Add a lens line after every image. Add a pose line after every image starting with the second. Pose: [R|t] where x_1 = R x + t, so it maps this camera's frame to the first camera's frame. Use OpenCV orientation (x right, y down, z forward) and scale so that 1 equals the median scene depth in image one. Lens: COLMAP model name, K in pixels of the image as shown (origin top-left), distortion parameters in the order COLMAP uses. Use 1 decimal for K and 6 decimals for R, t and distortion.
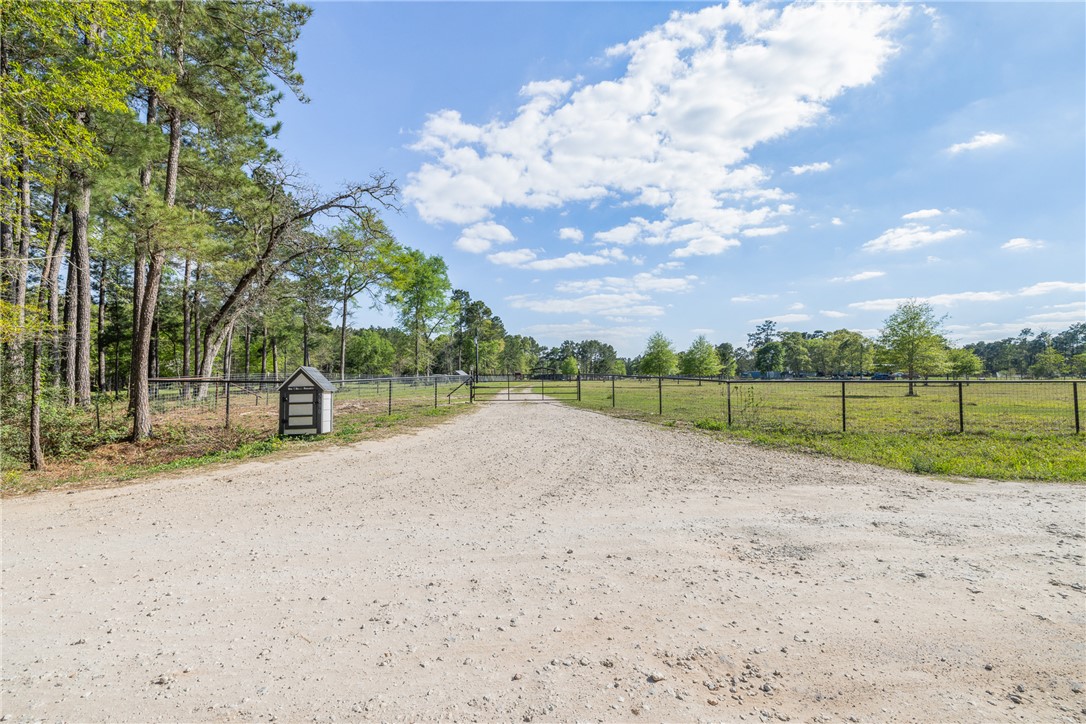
lens RADIAL K [[455.8, 0, 542.0], [0, 455.8, 364.6], [0, 0, 1]] dist [0.001853, 0.000675]
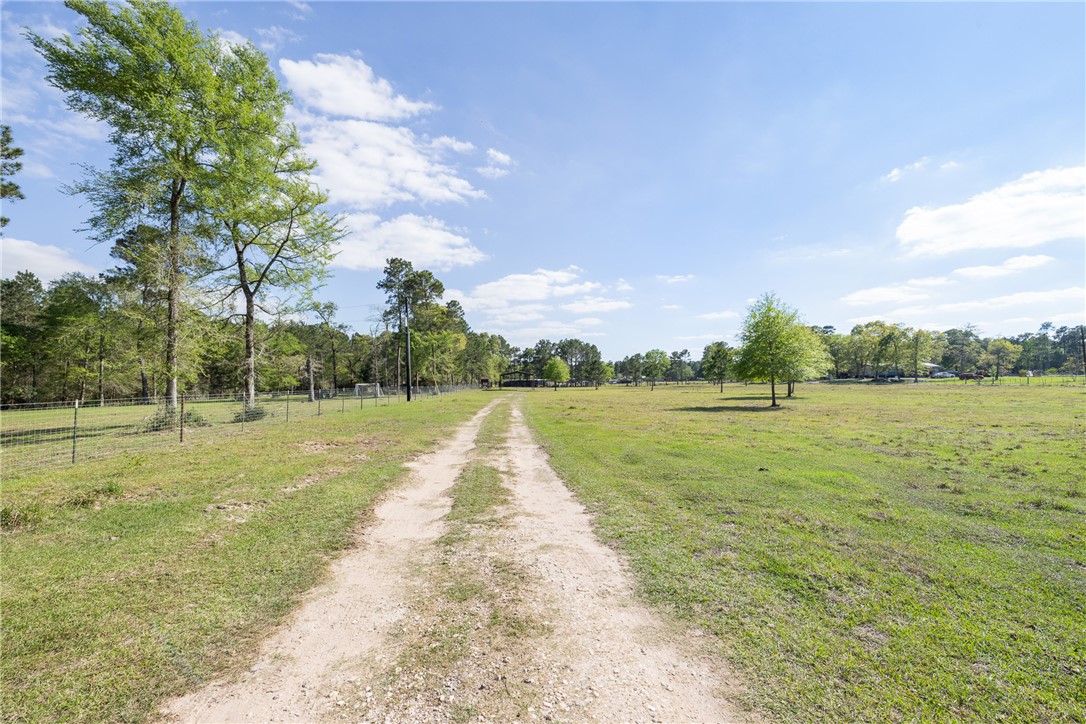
lens RADIAL K [[455.8, 0, 542.0], [0, 455.8, 364.6], [0, 0, 1]] dist [0.001853, 0.000675]
pose [[0.997179, -0.013079, 0.073914, -0.030777], [0.013847, 0.999855, -0.009894, 0.004214], [-0.073774, 0.010889, 0.997216, 0.508871]]
